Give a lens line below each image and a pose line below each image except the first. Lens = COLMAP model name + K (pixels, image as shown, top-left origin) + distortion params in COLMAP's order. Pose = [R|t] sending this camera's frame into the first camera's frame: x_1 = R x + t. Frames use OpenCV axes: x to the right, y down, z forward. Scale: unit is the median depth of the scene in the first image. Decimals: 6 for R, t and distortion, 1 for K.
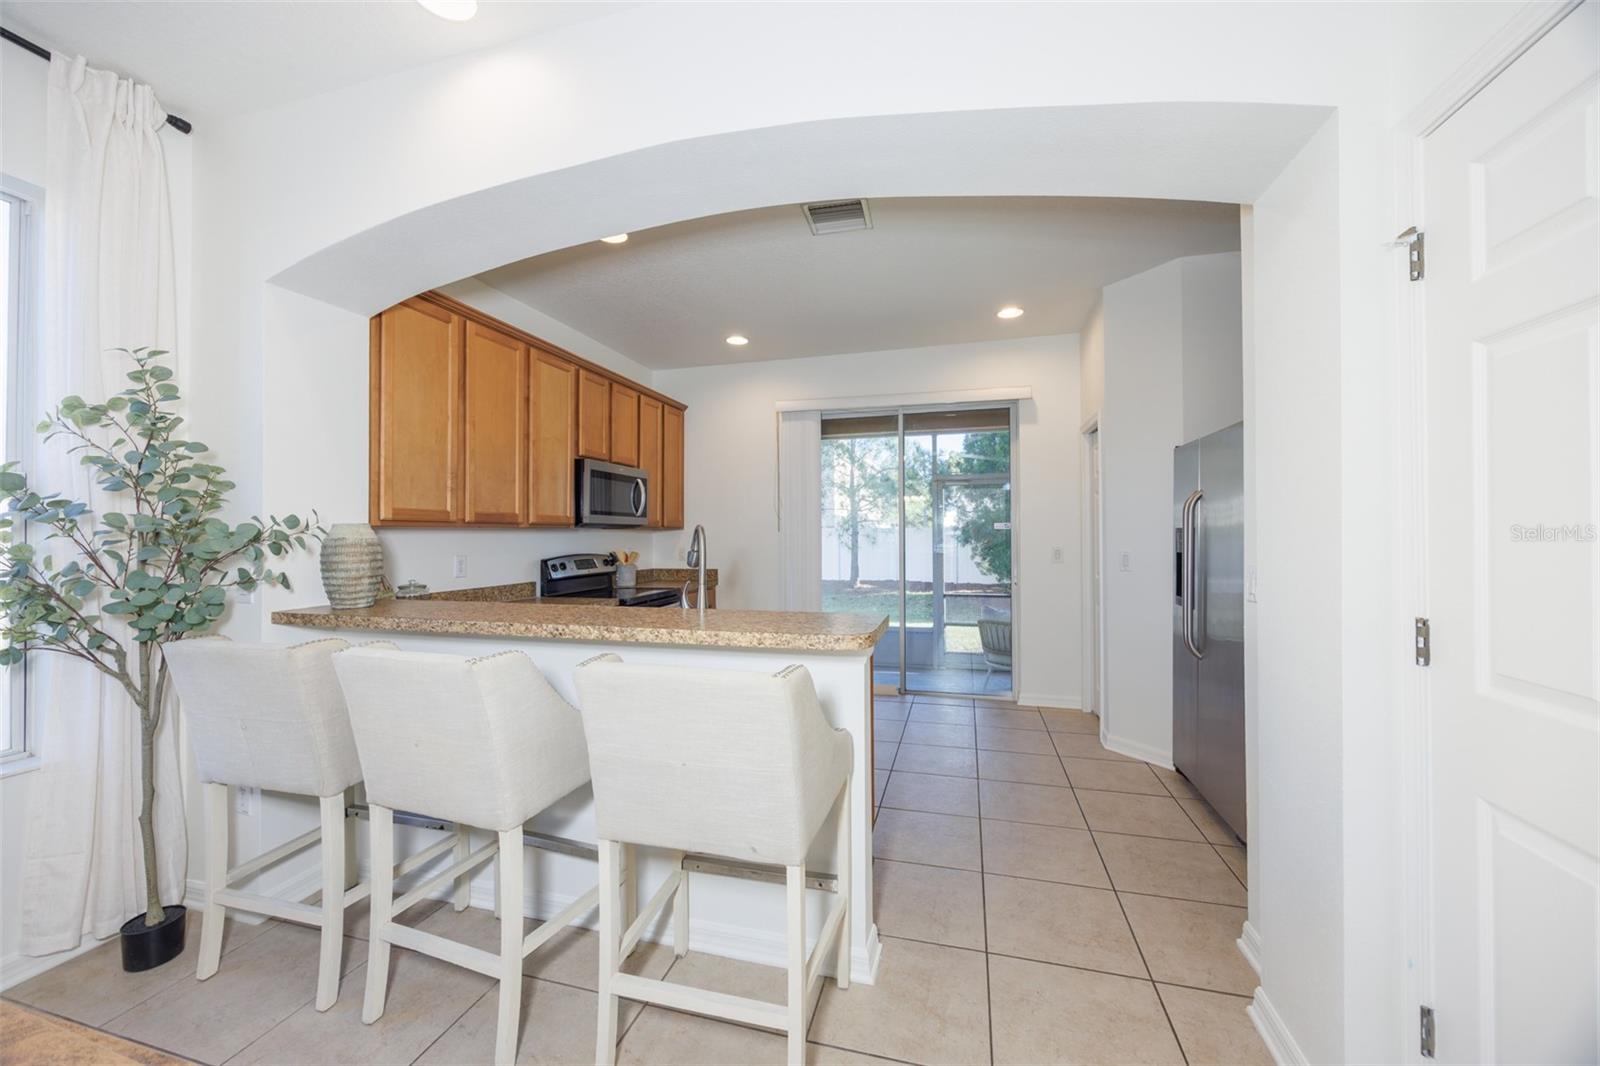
lens RADIAL K [[602.9, 0, 800.0], [0, 602.9, 533.0], [0, 0, 1]] dist [-0.000097, -0.000040]
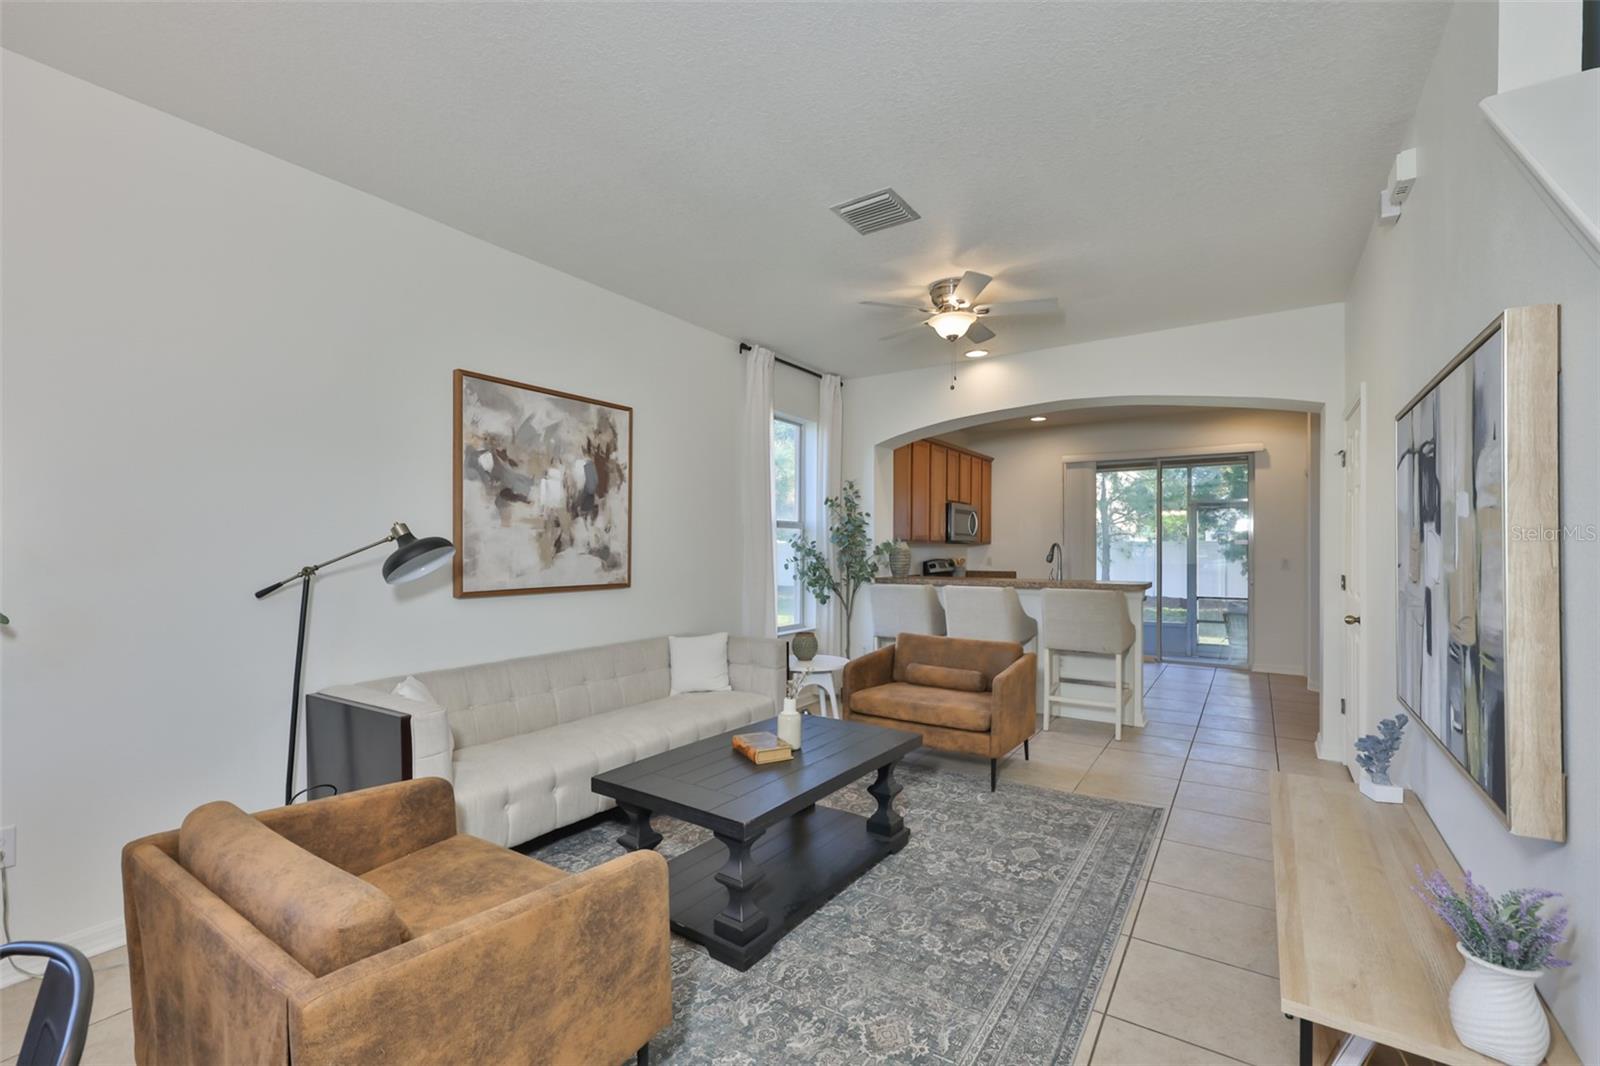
lens RADIAL K [[675.2, 0, 802.0], [0, 675.2, 543.6], [0, 0, 1]] dist [-0.000235, -0.000007]
pose [[0.948893, 0.002546, -0.315586, -0.135443], [-0.003633, 0.999989, -0.002854, 0.000124], [0.315576, 0.003854, 0.948893, -0.832554]]
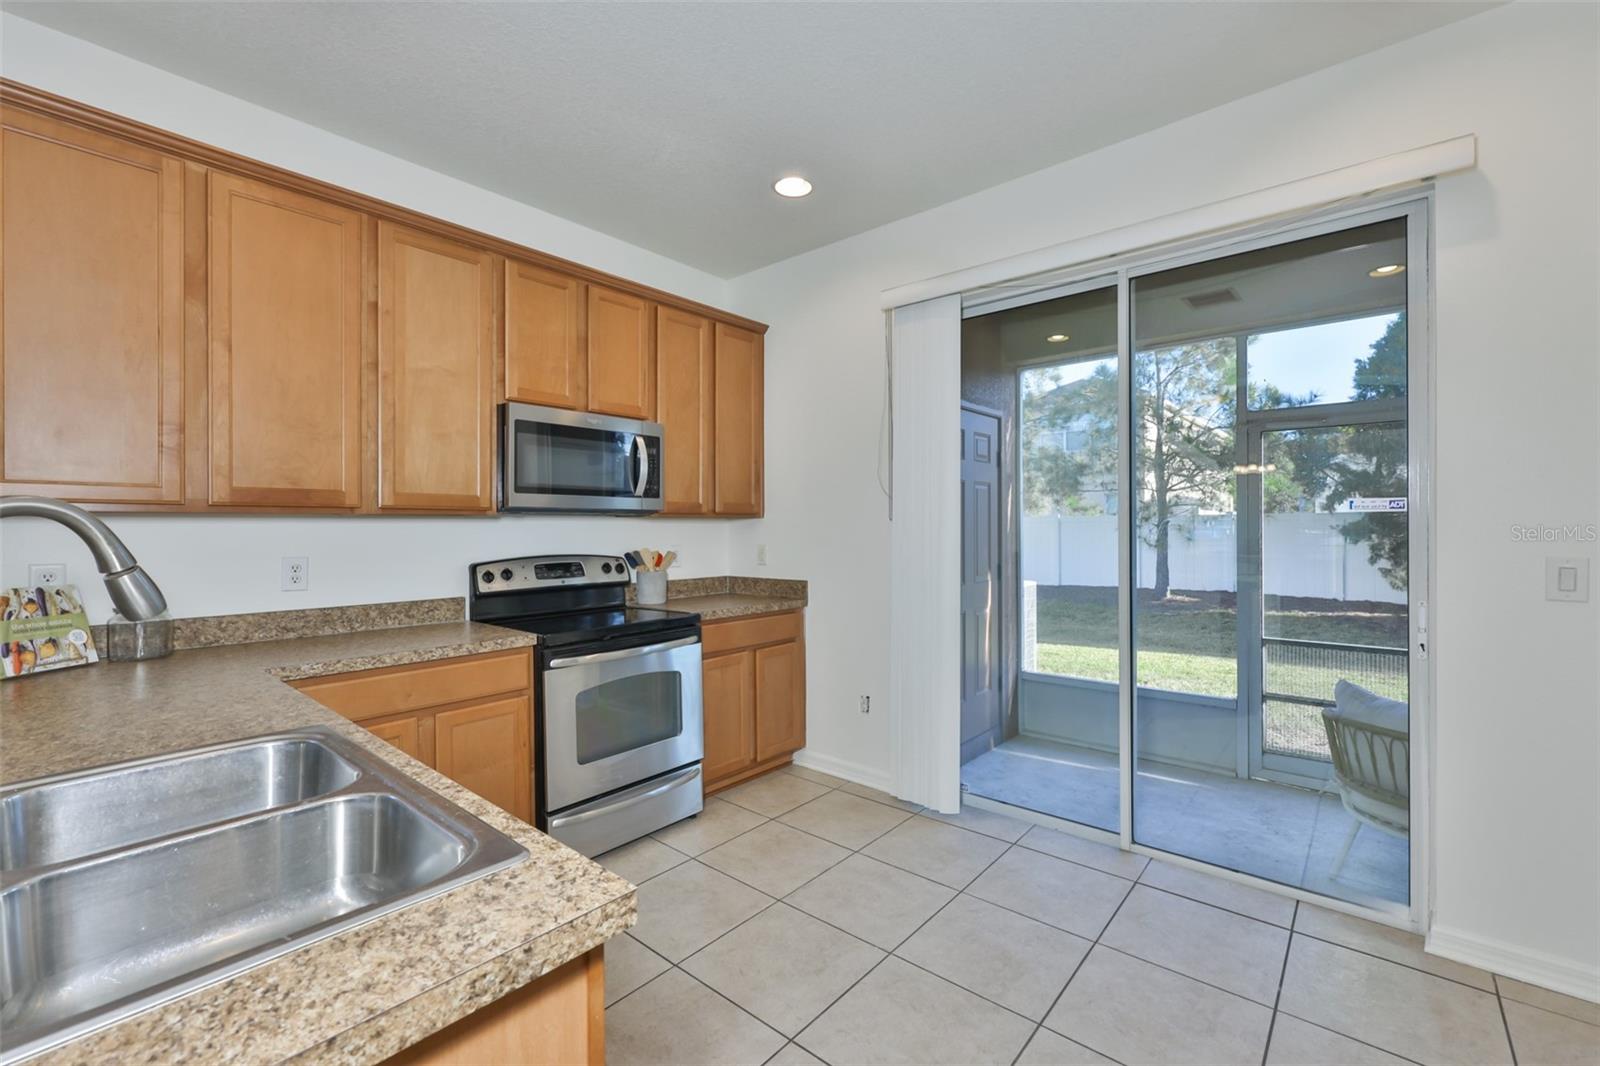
lens RADIAL K [[676.6, 0, 795.4], [0, 676.6, 529.6], [0, 0, 1]] dist [-0.001020, -0.000127]
pose [[0.903052, 0.001660, -0.429529, 0.182407], [0.002391, 0.999958, 0.008892, 0.001433], [0.429525, -0.009057, 0.903009, 0.433785]]
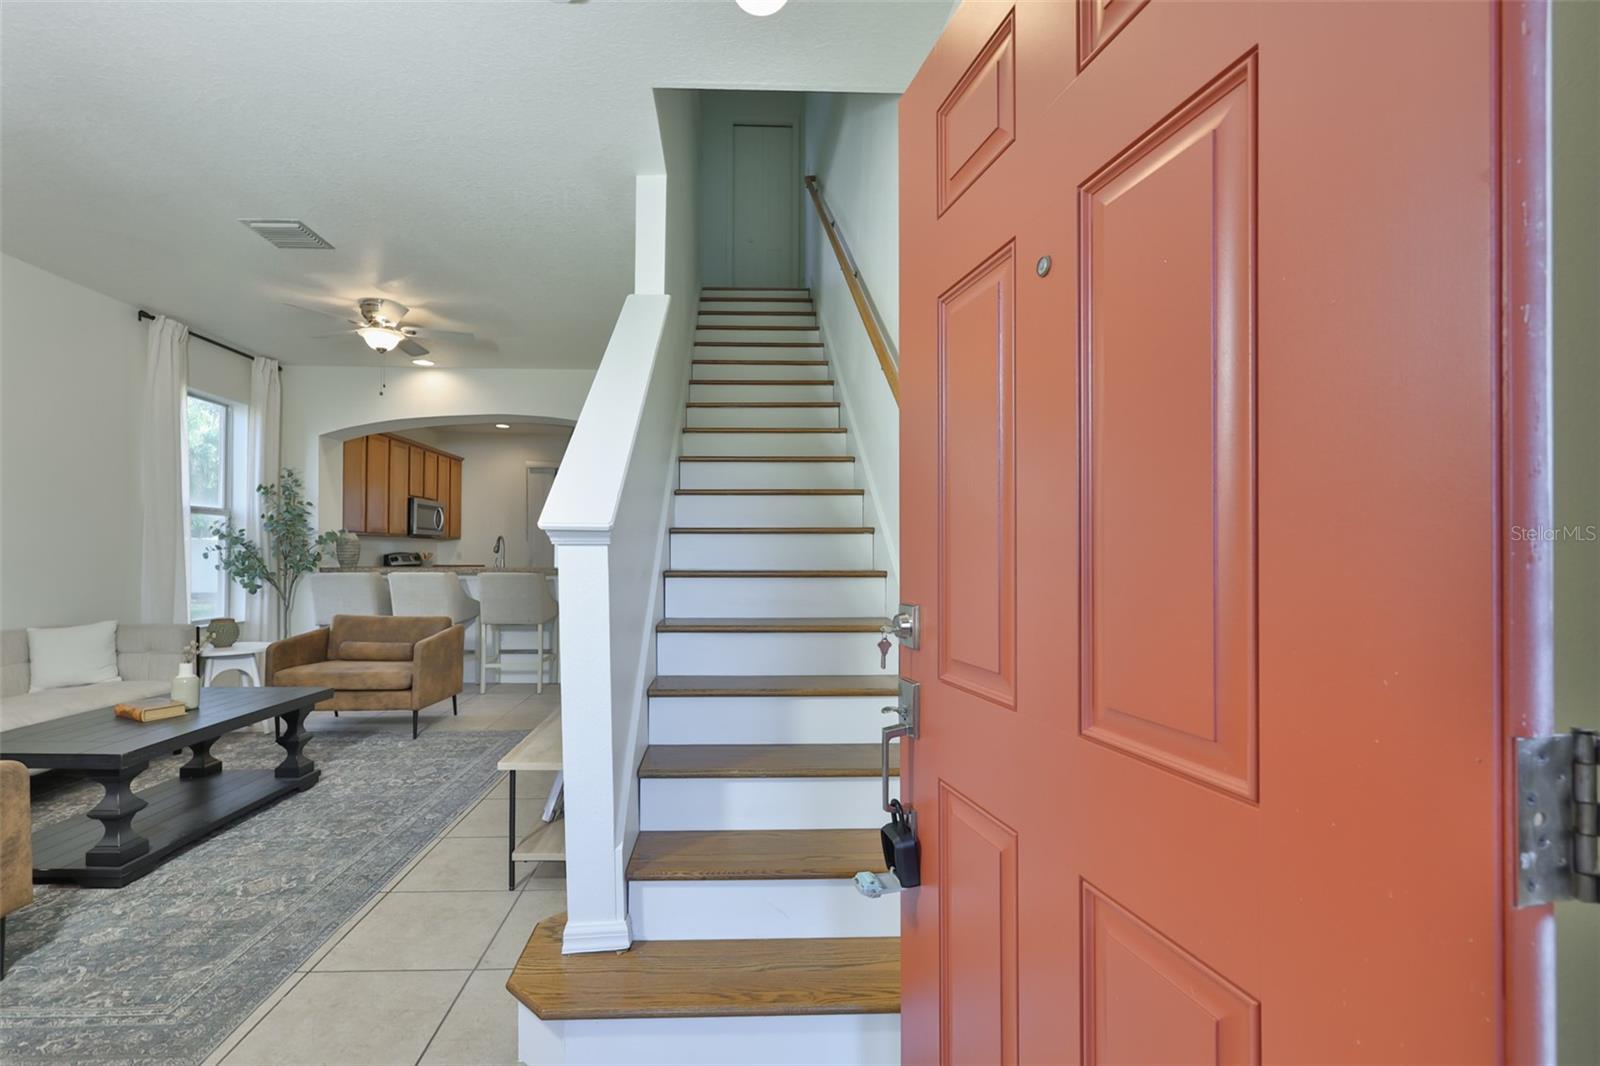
lens RADIAL K [[684.1, 0, 745.2], [0, 684.1, 550.2], [0, 0, 1]] dist [-0.001040, 0.000074]
pose [[0.956243, 0.010992, 0.292366, -0.010676], [-0.010841, 0.999939, -0.002137, 0.022274], [-0.292371, -0.001126, 0.956304, -1.059216]]
